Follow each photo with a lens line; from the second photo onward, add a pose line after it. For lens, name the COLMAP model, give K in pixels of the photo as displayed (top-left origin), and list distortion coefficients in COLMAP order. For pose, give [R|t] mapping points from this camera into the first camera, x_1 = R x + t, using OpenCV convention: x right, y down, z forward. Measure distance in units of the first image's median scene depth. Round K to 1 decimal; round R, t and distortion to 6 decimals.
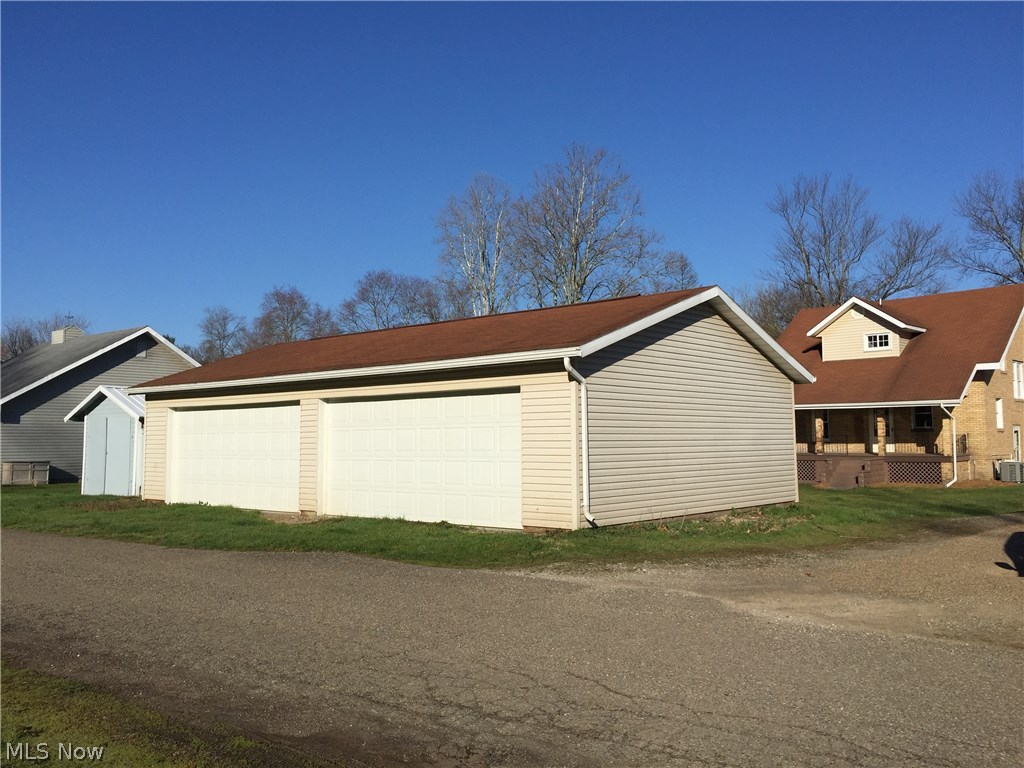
lens RADIAL K [[857.6, 0, 511.9], [0, 857.6, 377.2], [0, 0, 1]] dist [0.029675, -0.019048]
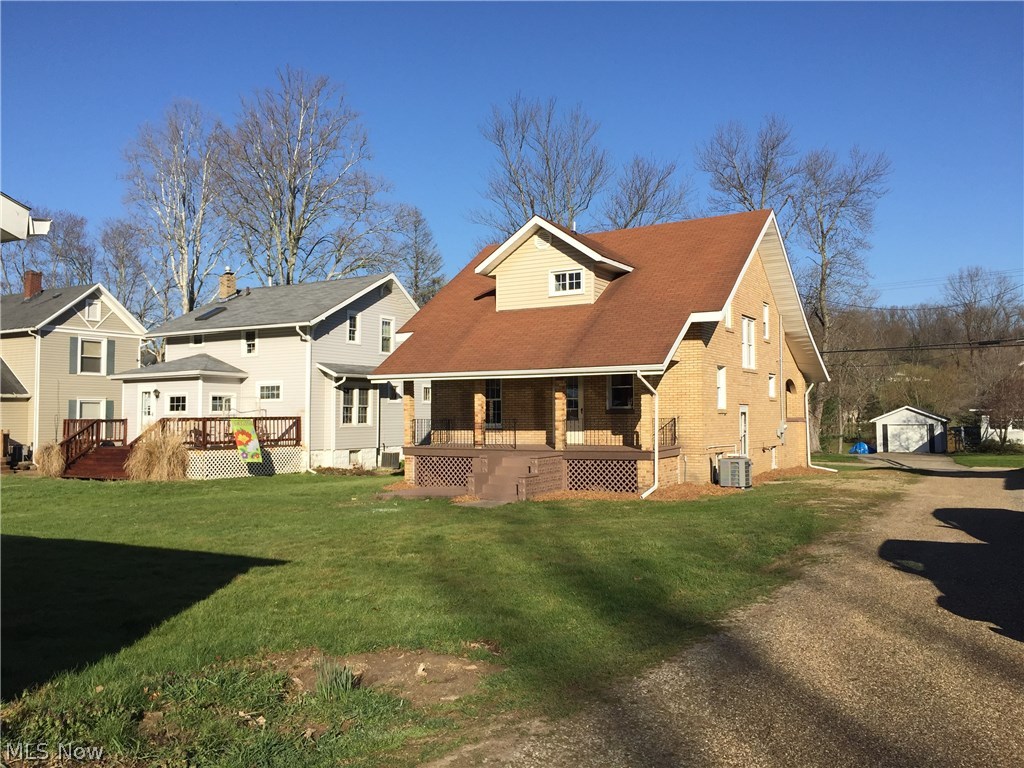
lens RADIAL K [[857.6, 0, 511.6], [0, 857.6, 385.8], [0, 0, 1]] dist [0.029675, -0.019048]
pose [[0.968930, 0.009840, 0.247139, 0.216186], [-0.018034, 0.999359, 0.030911, 0.020943], [-0.246677, -0.034407, 0.968487, 0.350126]]
